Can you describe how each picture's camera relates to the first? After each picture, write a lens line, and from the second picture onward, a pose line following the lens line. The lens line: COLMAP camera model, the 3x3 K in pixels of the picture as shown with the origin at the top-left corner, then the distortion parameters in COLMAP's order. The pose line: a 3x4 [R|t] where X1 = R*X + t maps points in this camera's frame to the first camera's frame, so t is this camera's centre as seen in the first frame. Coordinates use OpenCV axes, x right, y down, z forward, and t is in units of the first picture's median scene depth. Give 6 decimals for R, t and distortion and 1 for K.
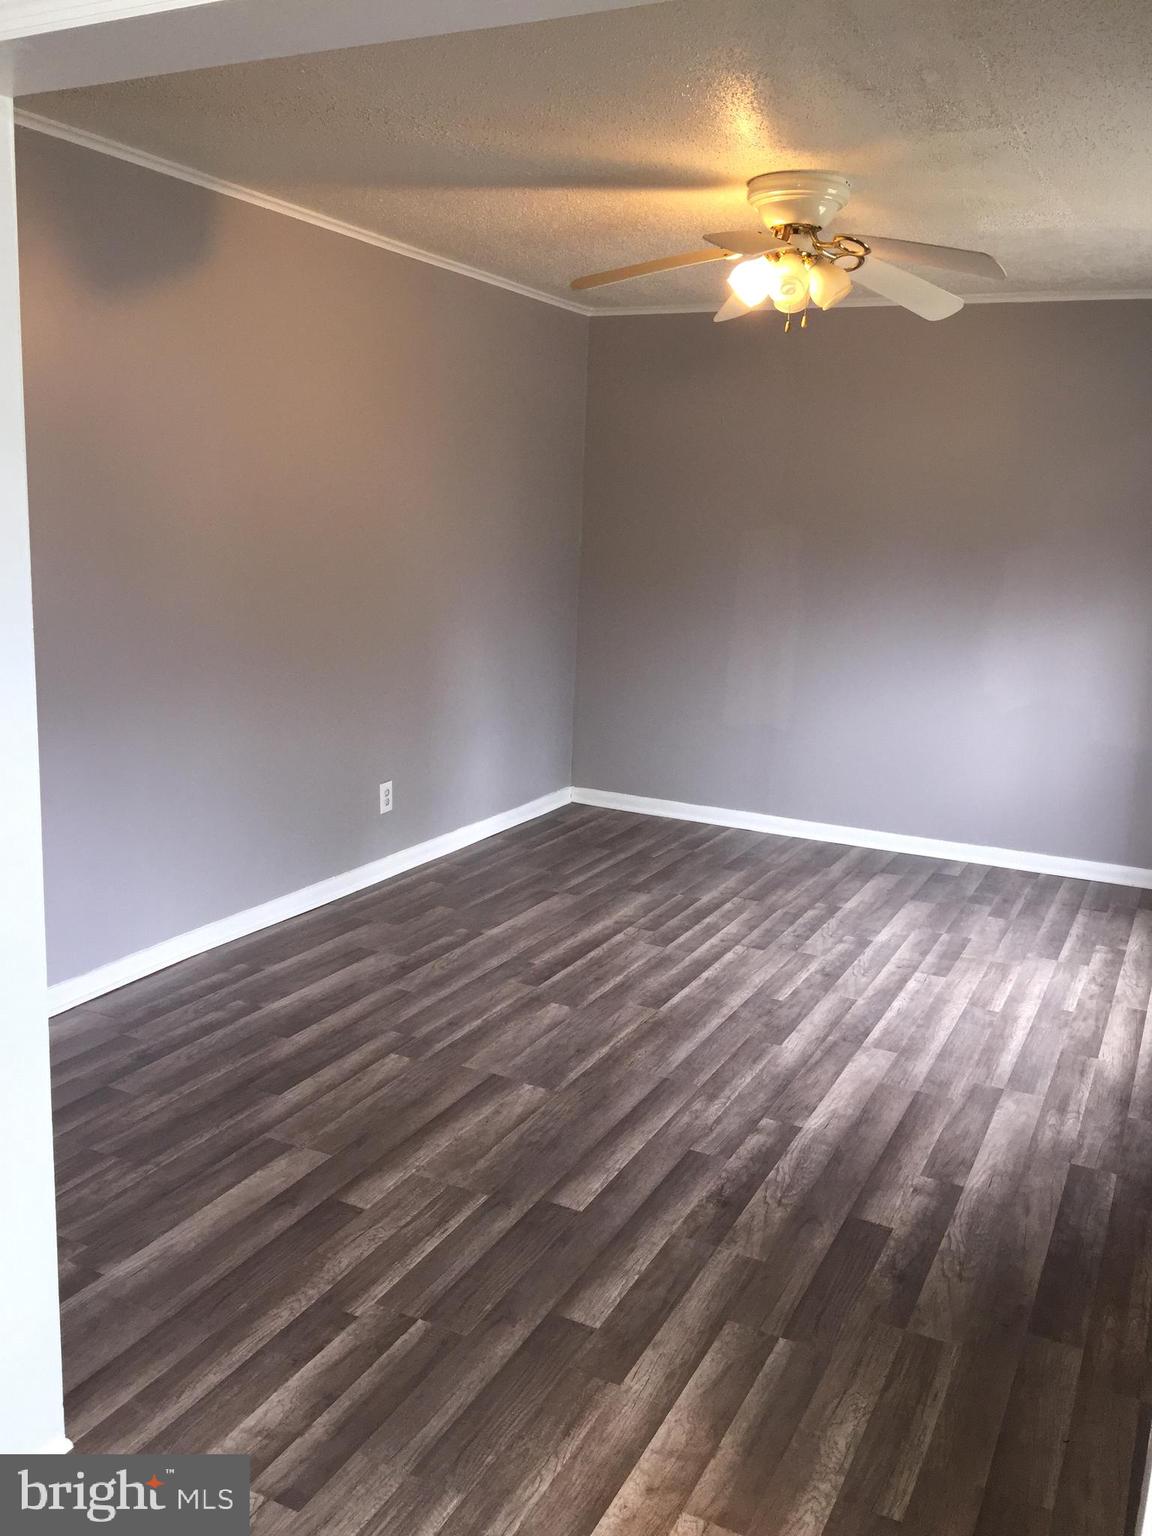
lens RADIAL K [[1315.7, 0, 575.8], [0, 1315.7, 768.4], [0, 0, 1]] dist [0.057011, -0.115742]
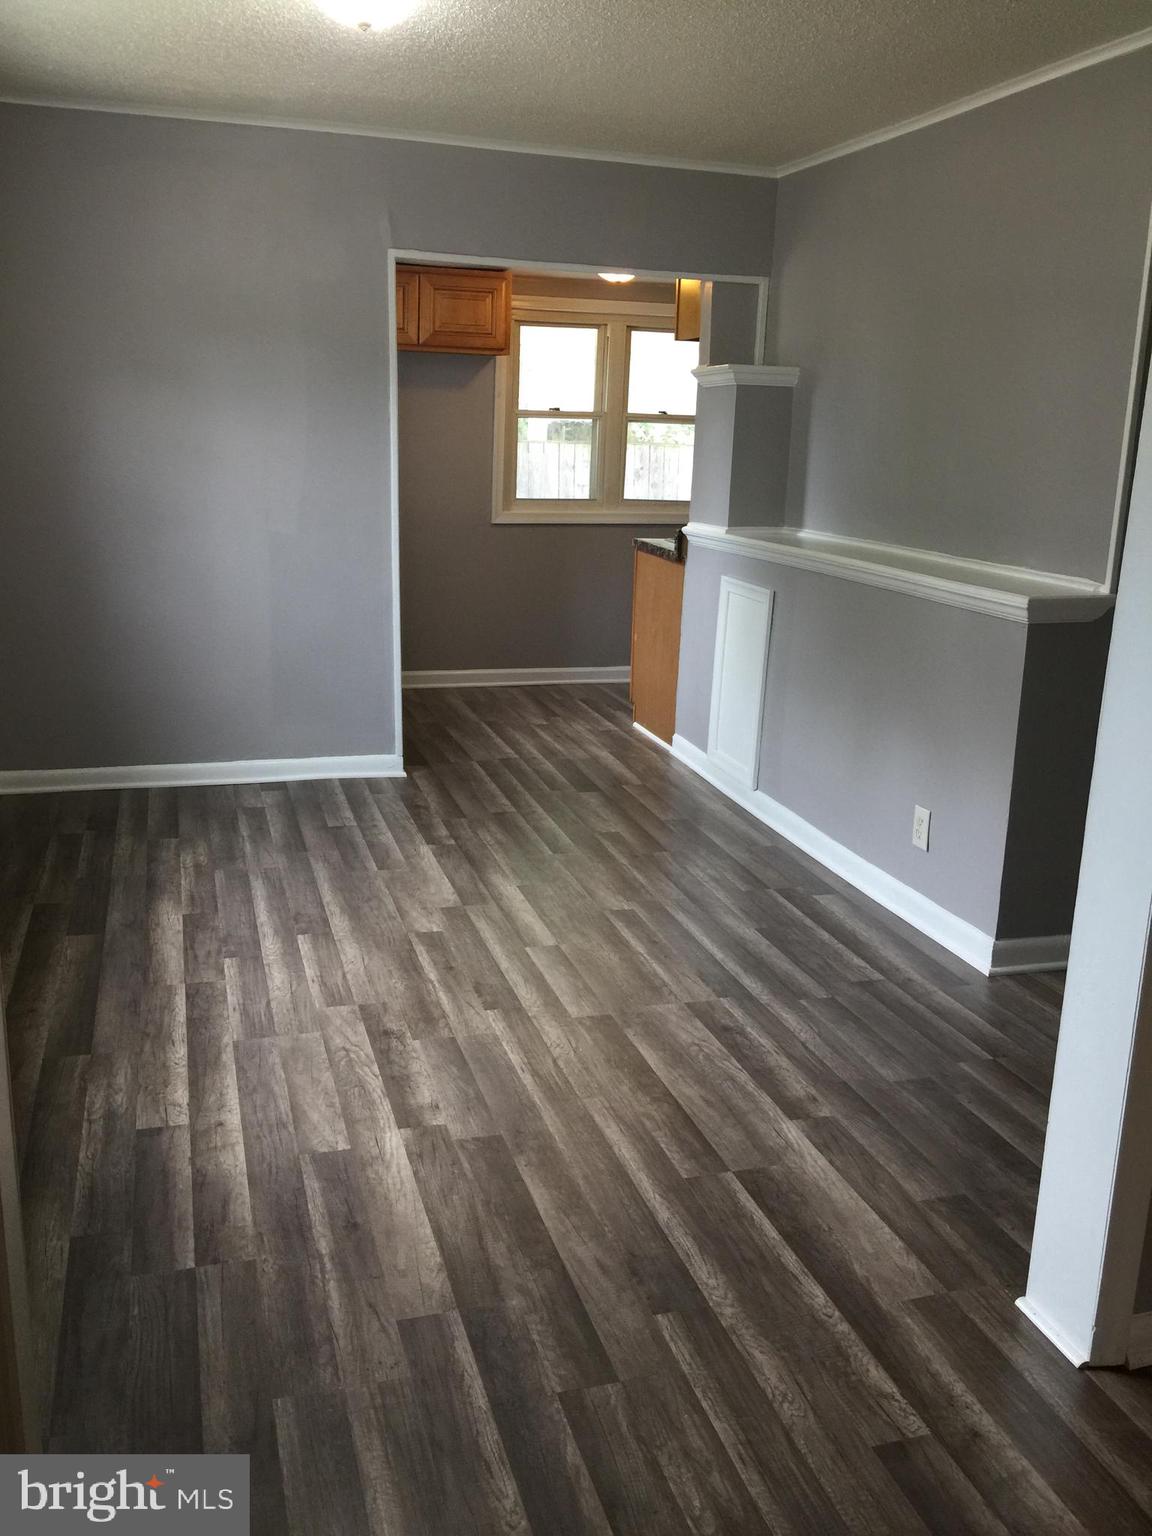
lens RADIAL K [[1315.7, 0, 572.7], [0, 1315.7, 772.0], [0, 0, 1]] dist [0.057011, -0.115742]
pose [[-0.733845, 0.133999, -0.665970, 0.909338], [-0.168495, 0.913813, 0.369534, -0.320828], [0.658089, 0.383393, -0.648019, 1.829667]]
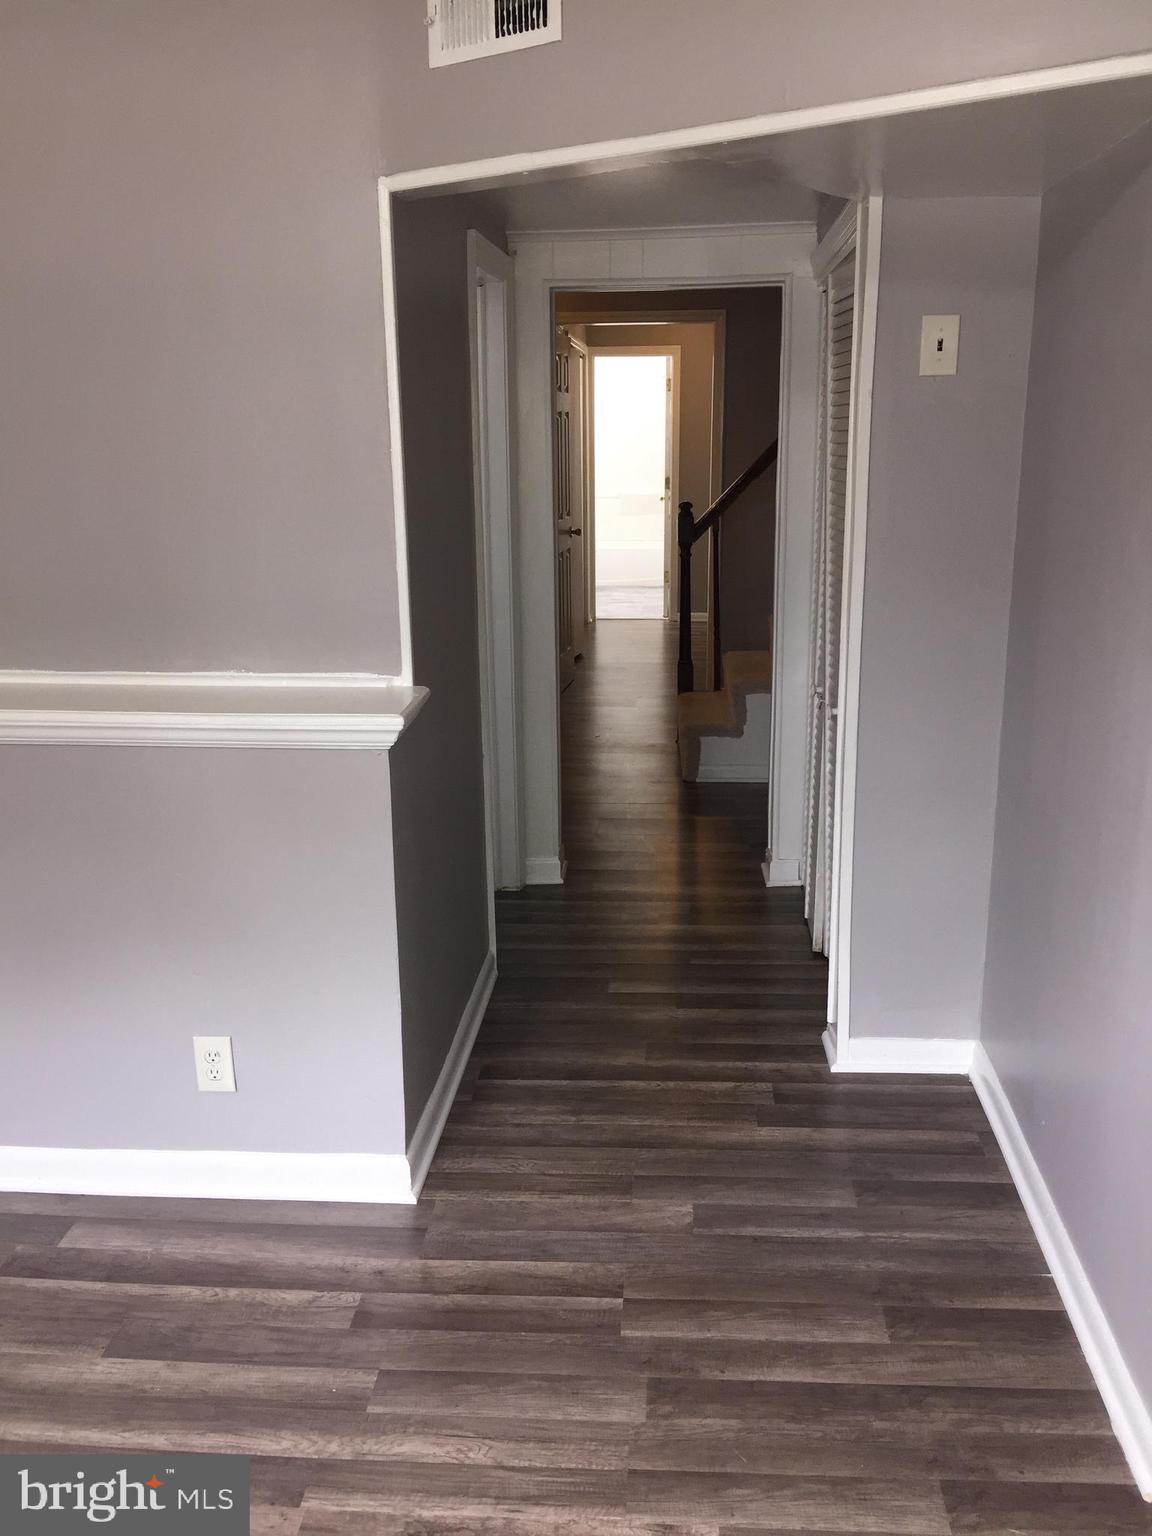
lens RADIAL K [[1315.7, 0, 578.5], [0, 1315.7, 761.4], [0, 0, 1]] dist [0.057011, -0.115742]
pose [[0.364039, 0.219894, -0.905054, 0.684508], [-0.154490, 0.972525, 0.174147, -0.250855], [0.918482, 0.076426, 0.388008, 1.191432]]
